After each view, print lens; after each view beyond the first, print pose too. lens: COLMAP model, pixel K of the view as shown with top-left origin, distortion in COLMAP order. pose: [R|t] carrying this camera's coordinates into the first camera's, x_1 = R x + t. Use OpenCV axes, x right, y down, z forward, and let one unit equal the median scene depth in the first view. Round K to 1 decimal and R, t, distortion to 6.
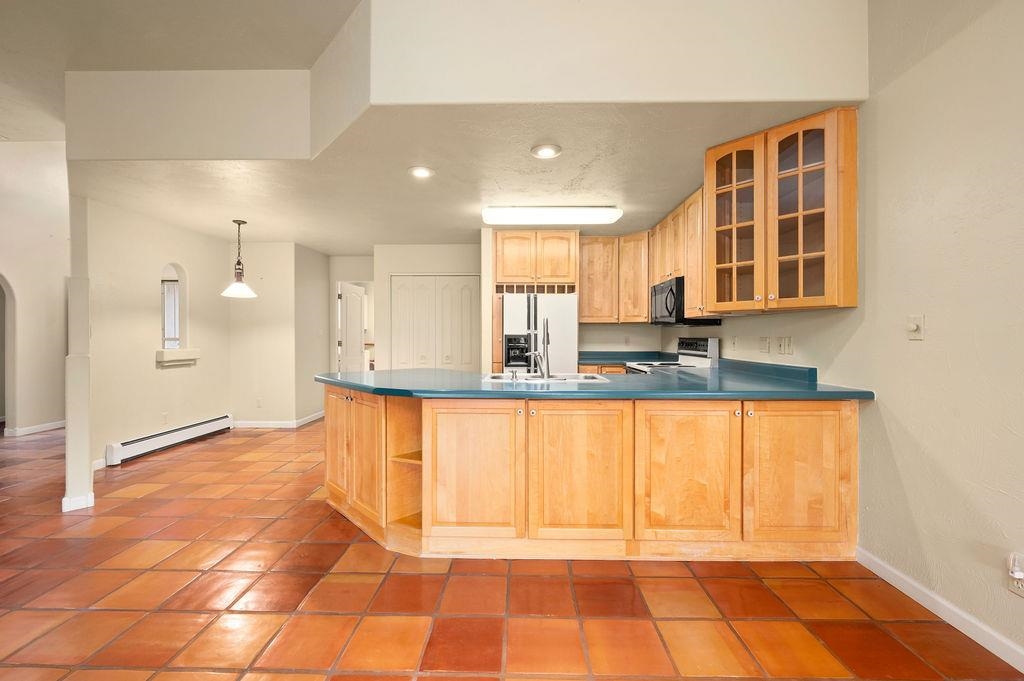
lens RADIAL K [[414.3, 0, 514.9], [0, 414.3, 339.0], [0, 0, 1]] dist [0.003549, 0.000261]
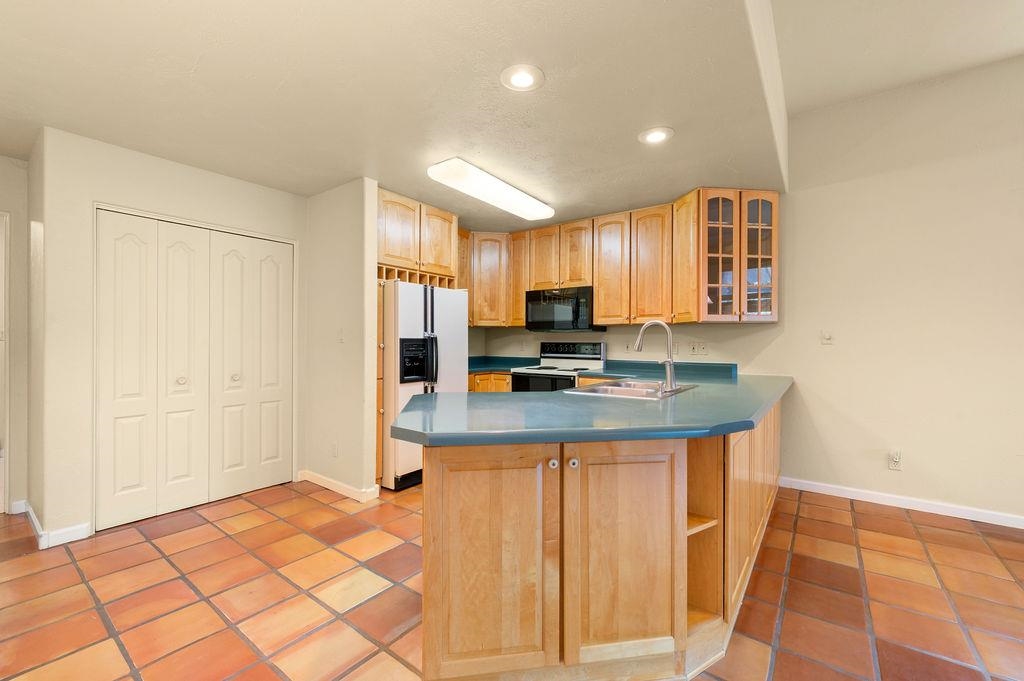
lens RADIAL K [[414.3, 0, 514.8], [0, 414.3, 341.1], [0, 0, 1]] dist [0.003549, 0.000261]
pose [[0.582340, 0.001476, 0.812944, -0.493332], [0.000200, 0.999998, -0.001958, -0.003859], [-0.812945, 0.001302, 0.582339, 0.428136]]
